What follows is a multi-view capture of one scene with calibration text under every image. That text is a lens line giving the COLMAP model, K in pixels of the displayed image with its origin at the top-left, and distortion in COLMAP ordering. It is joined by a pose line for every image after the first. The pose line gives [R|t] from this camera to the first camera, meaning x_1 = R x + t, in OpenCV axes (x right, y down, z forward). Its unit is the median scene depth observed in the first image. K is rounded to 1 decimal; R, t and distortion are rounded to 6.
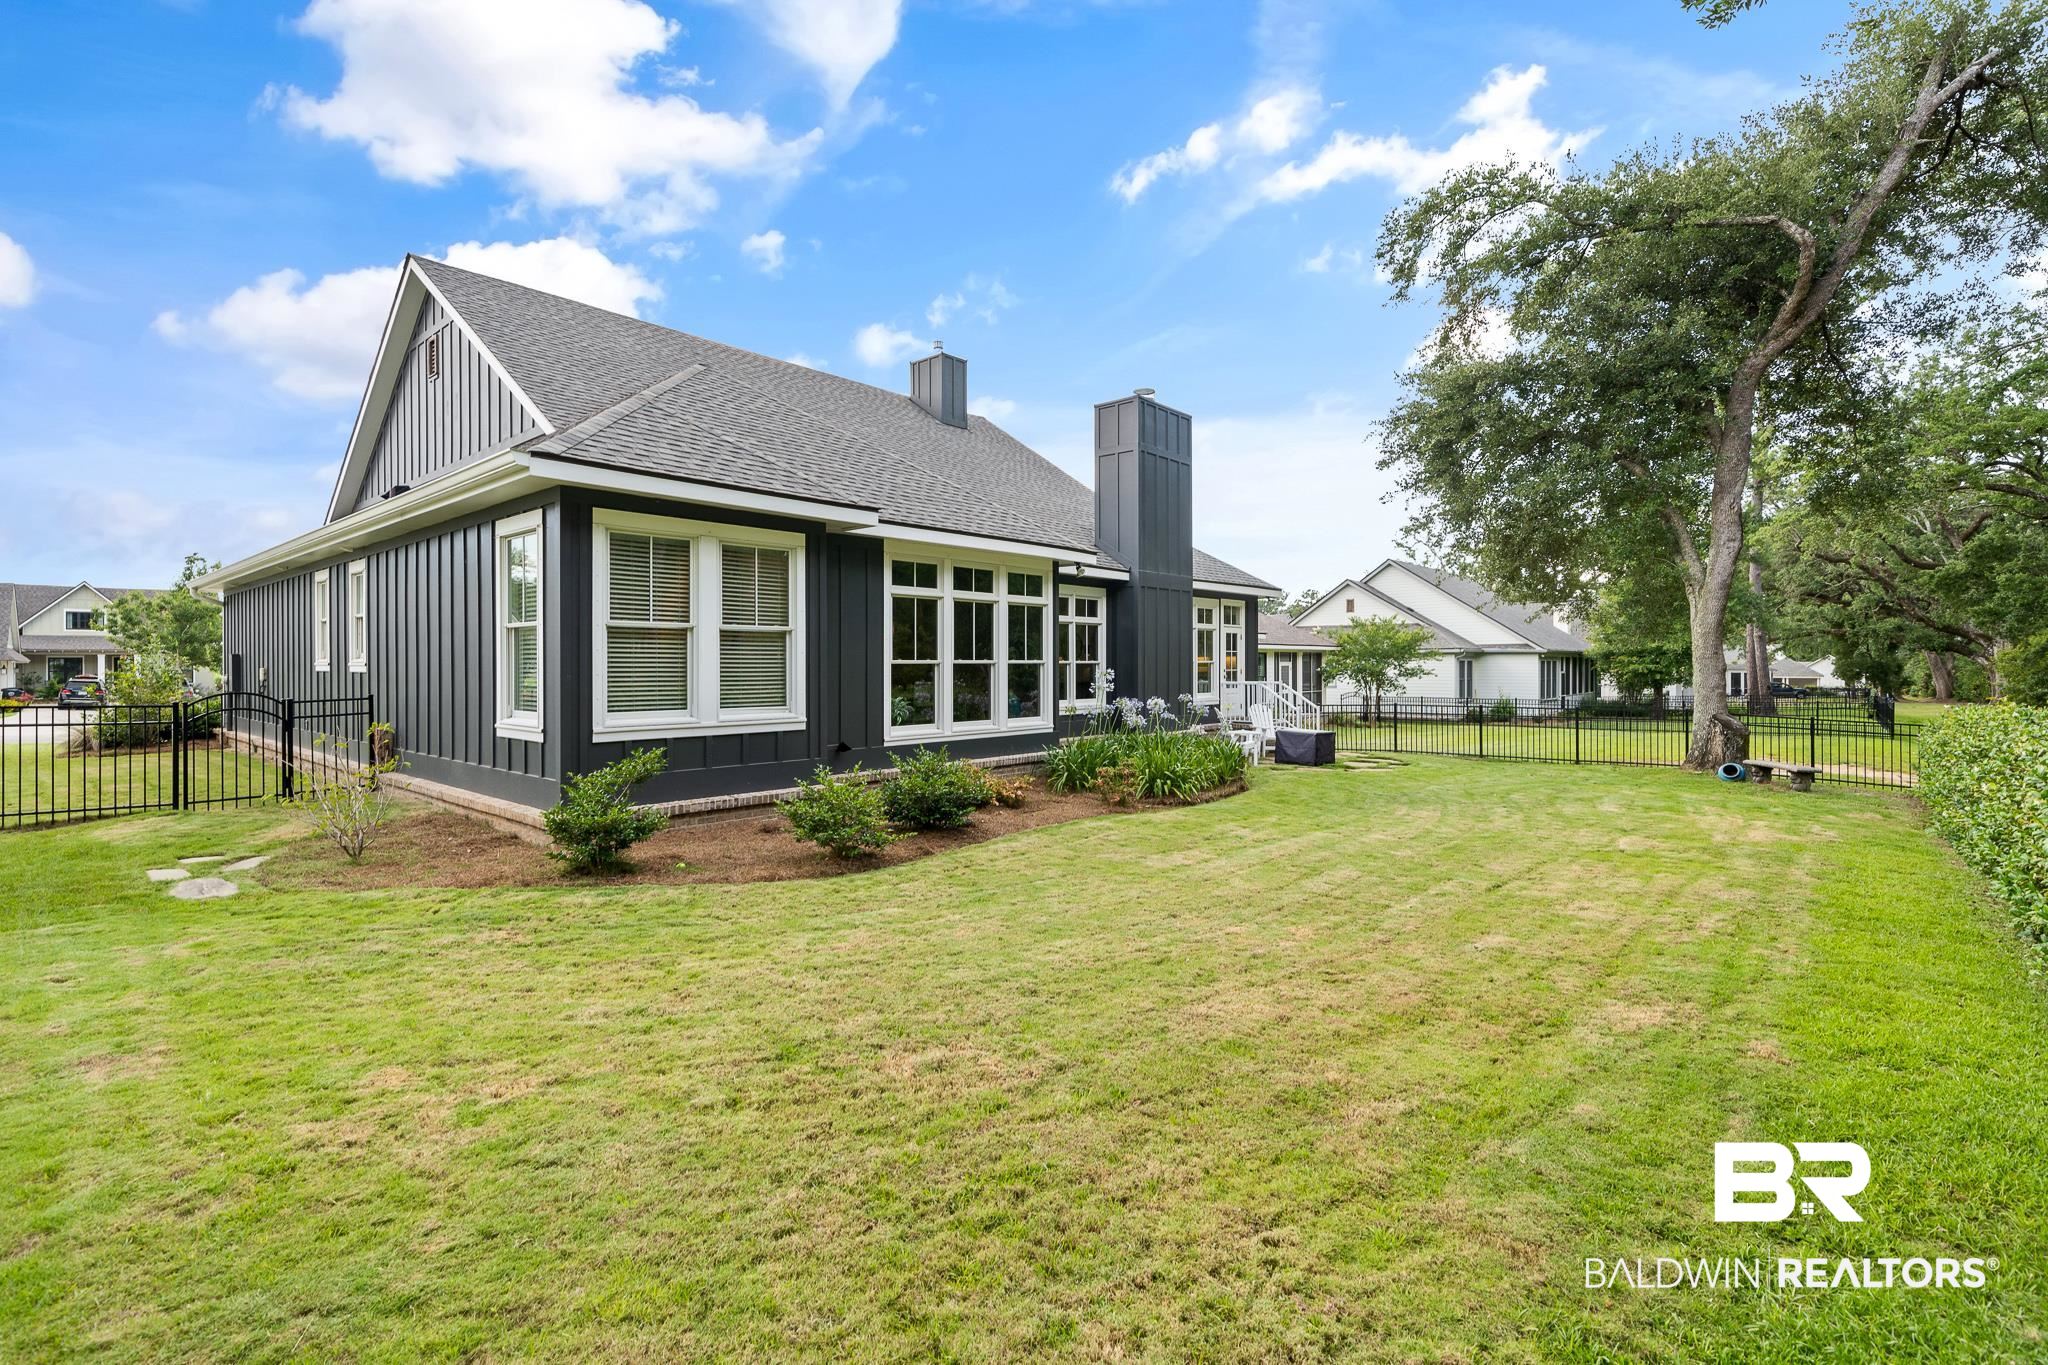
lens RADIAL K [[938.1, 0, 1019.9], [0, 938.1, 689.0], [0, 0, 1]] dist [0.001372, 0.001672]
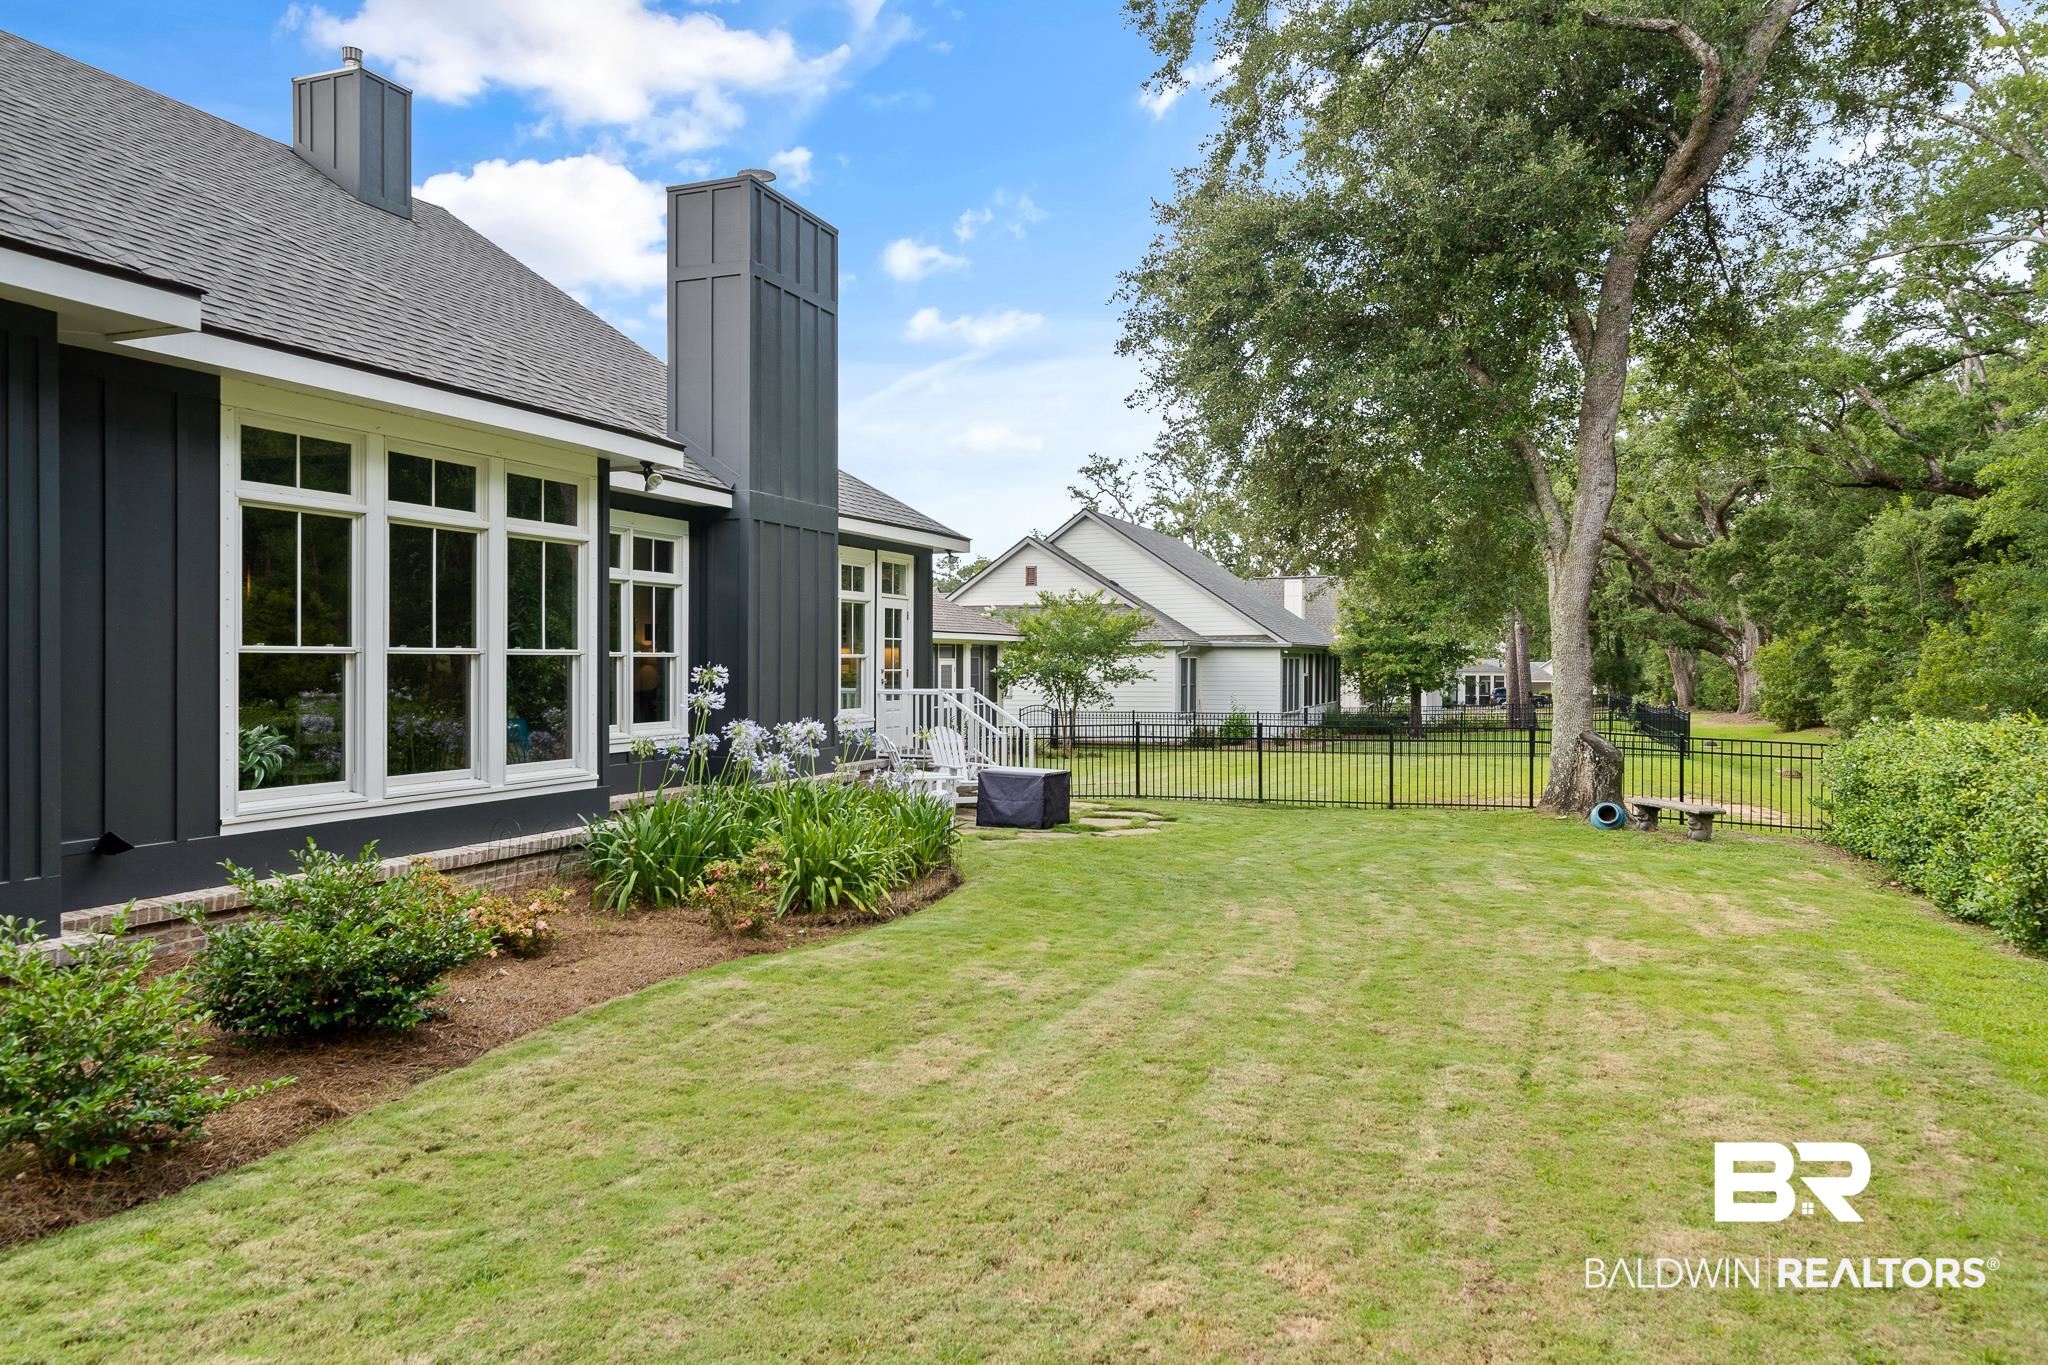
lens RADIAL K [[1398.8, 0, 1024.6], [0, 1398.8, 674.1], [0, 0, 1]] dist [0.002866, -0.003389]
pose [[0.935029, -0.000664, 0.354571, -0.016036], [0.007584, 0.999807, -0.018126, -0.001122], [-0.354491, 0.019638, 0.934853, 0.171187]]
